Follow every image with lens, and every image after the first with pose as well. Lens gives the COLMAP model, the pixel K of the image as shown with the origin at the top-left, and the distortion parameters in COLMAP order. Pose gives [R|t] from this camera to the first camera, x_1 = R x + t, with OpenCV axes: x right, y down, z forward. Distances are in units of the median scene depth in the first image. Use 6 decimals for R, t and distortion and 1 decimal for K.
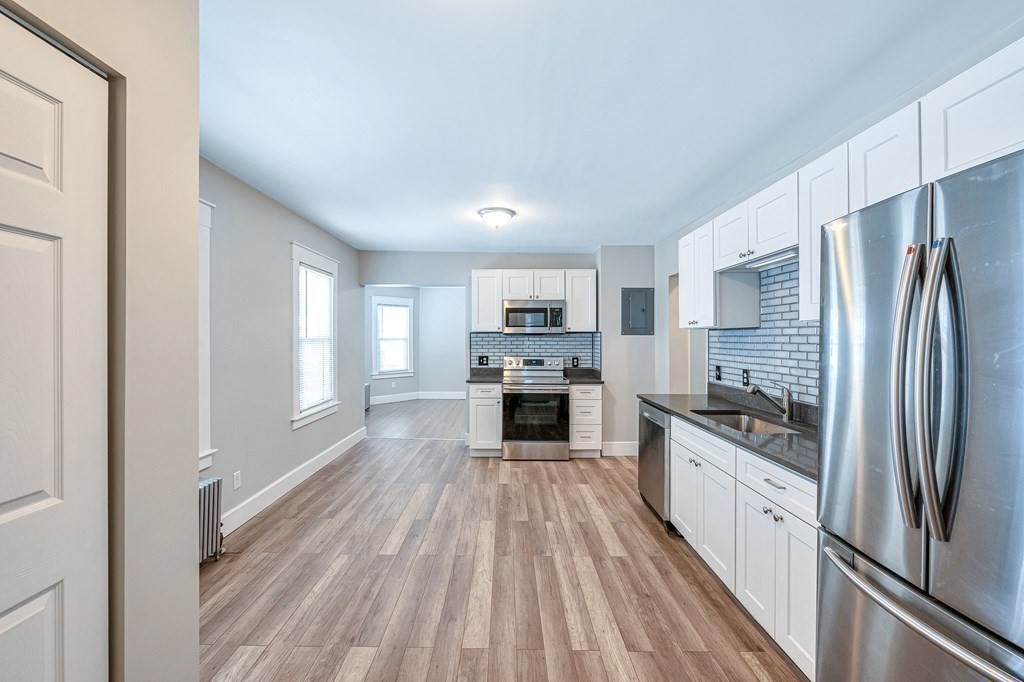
lens RADIAL K [[420.7, 0, 510.7], [0, 420.7, 337.8], [0, 0, 1]] dist [0.001184, 0.000035]
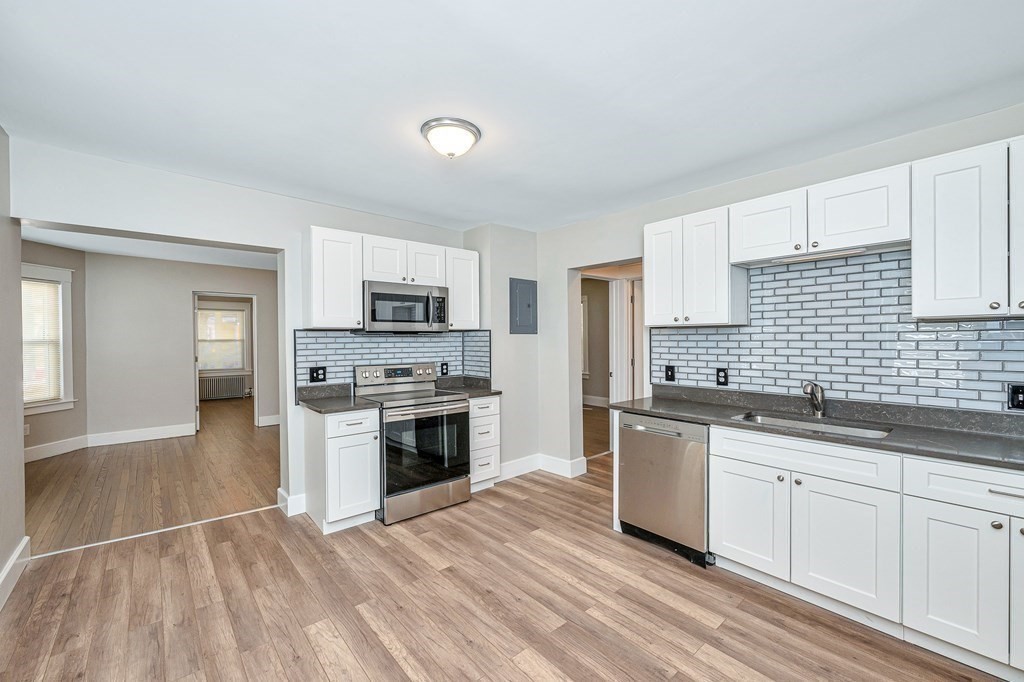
lens RADIAL K [[420.7, 0, 510.7], [0, 420.7, 337.8], [0, 0, 1]] dist [0.001184, 0.000035]
pose [[0.757972, -0.005553, 0.652263, -0.387422], [0.006201, 0.999980, 0.001307, 0.000615], [-0.652257, 0.003054, 0.757992, 0.500760]]
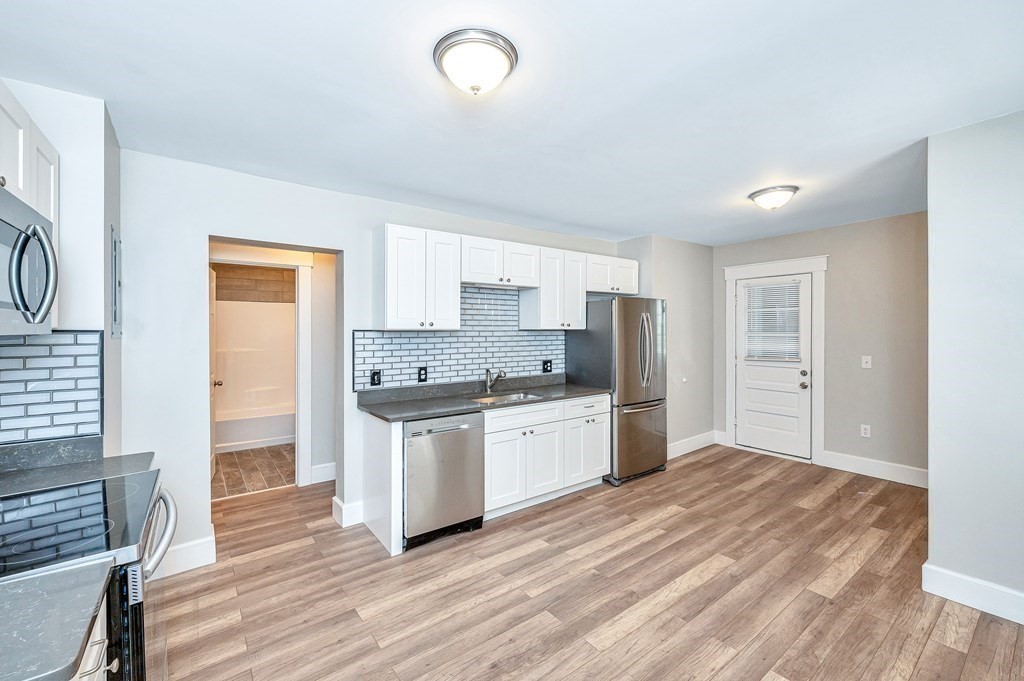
lens RADIAL K [[420.7, 0, 510.7], [0, 420.7, 337.3], [0, 0, 1]] dist [0.001184, 0.000035]
pose [[-0.597958, -0.009675, 0.801469, -0.411685], [0.002148, 0.999904, 0.013674, -0.015753], [-0.801525, 0.009898, -0.597880, 1.278582]]
